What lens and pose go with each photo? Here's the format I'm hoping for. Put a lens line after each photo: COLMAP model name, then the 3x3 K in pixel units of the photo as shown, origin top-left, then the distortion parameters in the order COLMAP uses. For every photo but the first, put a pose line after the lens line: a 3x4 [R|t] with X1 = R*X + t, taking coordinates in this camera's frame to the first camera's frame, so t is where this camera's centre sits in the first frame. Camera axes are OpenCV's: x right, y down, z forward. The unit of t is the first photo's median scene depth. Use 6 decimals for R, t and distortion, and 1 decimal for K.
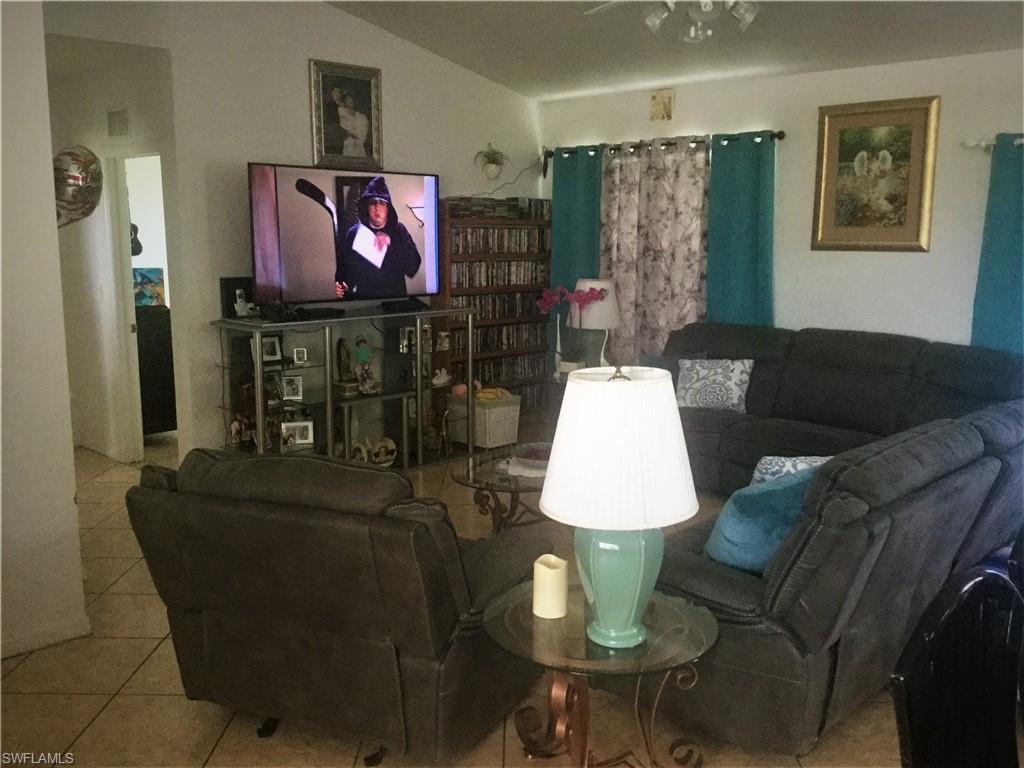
lens RADIAL K [[924.8, 0, 512.0], [0, 924.8, 386.7], [0, 0, 1]] dist [0.141088, -0.258184]
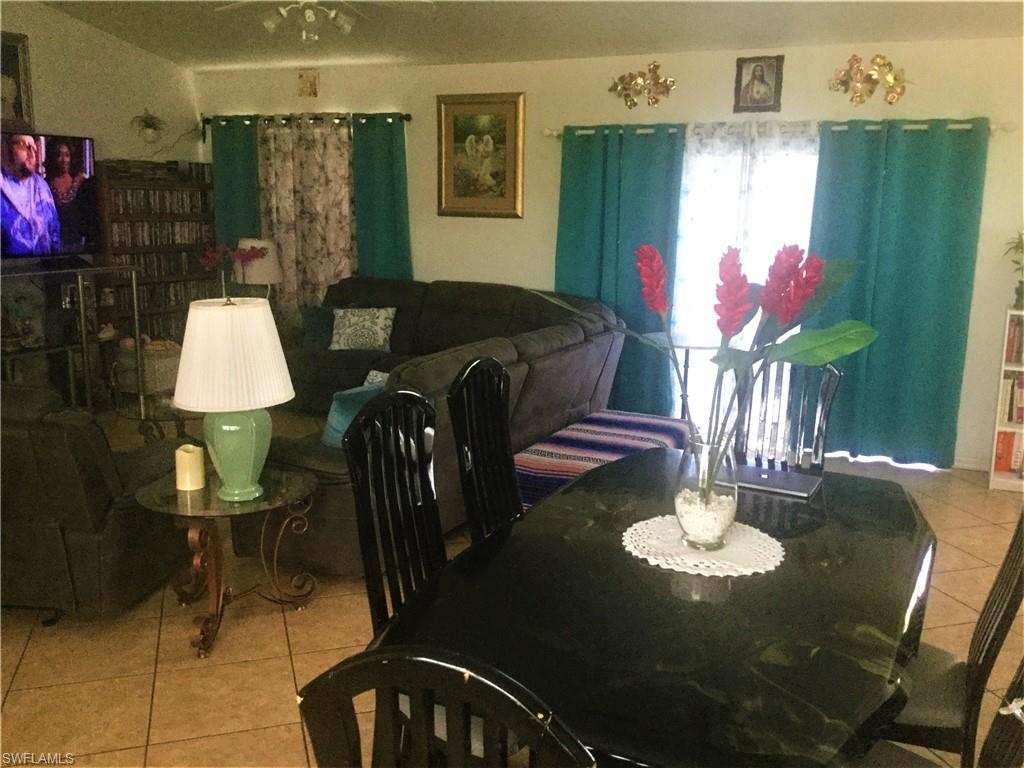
lens RADIAL K [[924.8, 0, 512.0], [0, 924.8, 386.7], [0, 0, 1]] dist [0.141088, -0.258184]
pose [[0.950239, -0.050314, 0.307433, 0.028516], [0.038682, 0.998290, 0.043818, 0.023231], [-0.309112, -0.029745, 0.950560, -0.159715]]
